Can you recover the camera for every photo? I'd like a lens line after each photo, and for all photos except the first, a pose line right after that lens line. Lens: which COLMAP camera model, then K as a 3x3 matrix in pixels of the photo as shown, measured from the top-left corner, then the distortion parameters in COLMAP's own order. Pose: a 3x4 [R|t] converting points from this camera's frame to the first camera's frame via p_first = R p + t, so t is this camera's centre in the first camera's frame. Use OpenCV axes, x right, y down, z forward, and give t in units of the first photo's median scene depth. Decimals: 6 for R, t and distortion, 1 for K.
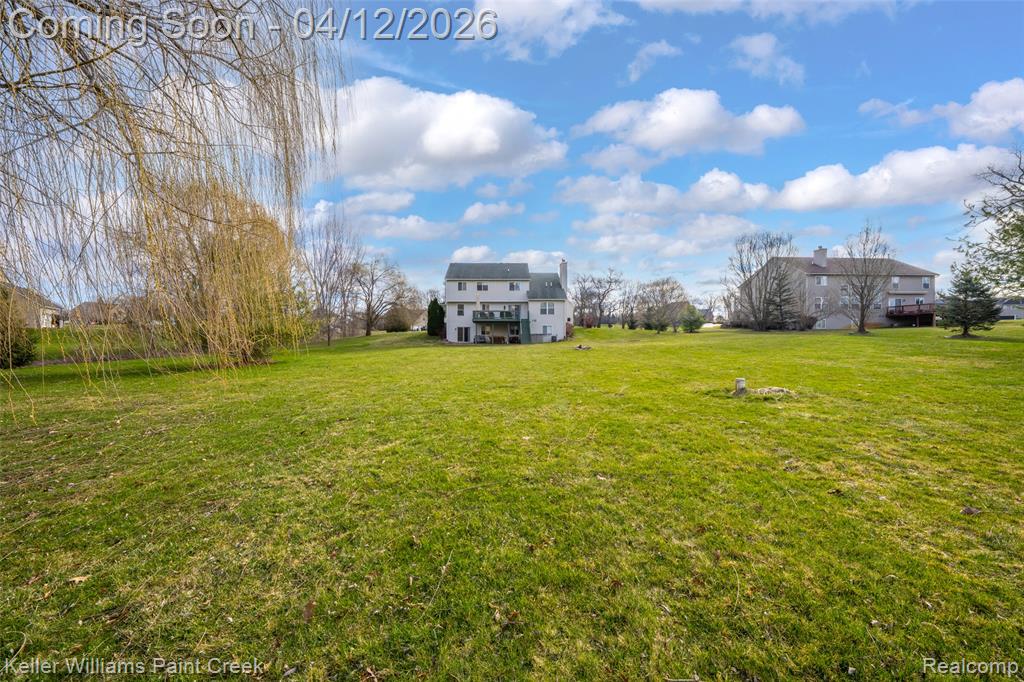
lens RADIAL K [[350.7, 0, 519.5], [0, 350.7, 340.6], [0, 0, 1]] dist [-0.000020, 0.000029]
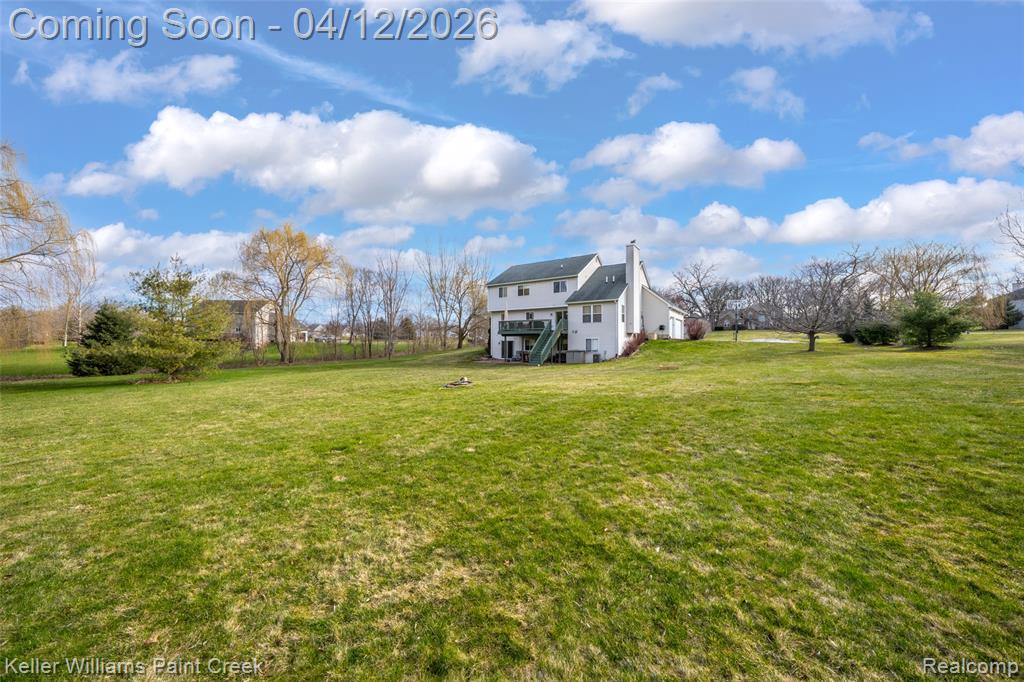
lens RADIAL K [[350.7, 0, 519.5], [0, 350.7, 340.6], [0, 0, 1]] dist [-0.000020, 0.000029]
pose [[0.786798, -0.000153, -0.617211, 0.387467], [-0.007060, 0.999932, -0.009248, -0.030884], [0.617170, 0.011634, 0.786744, 0.357277]]
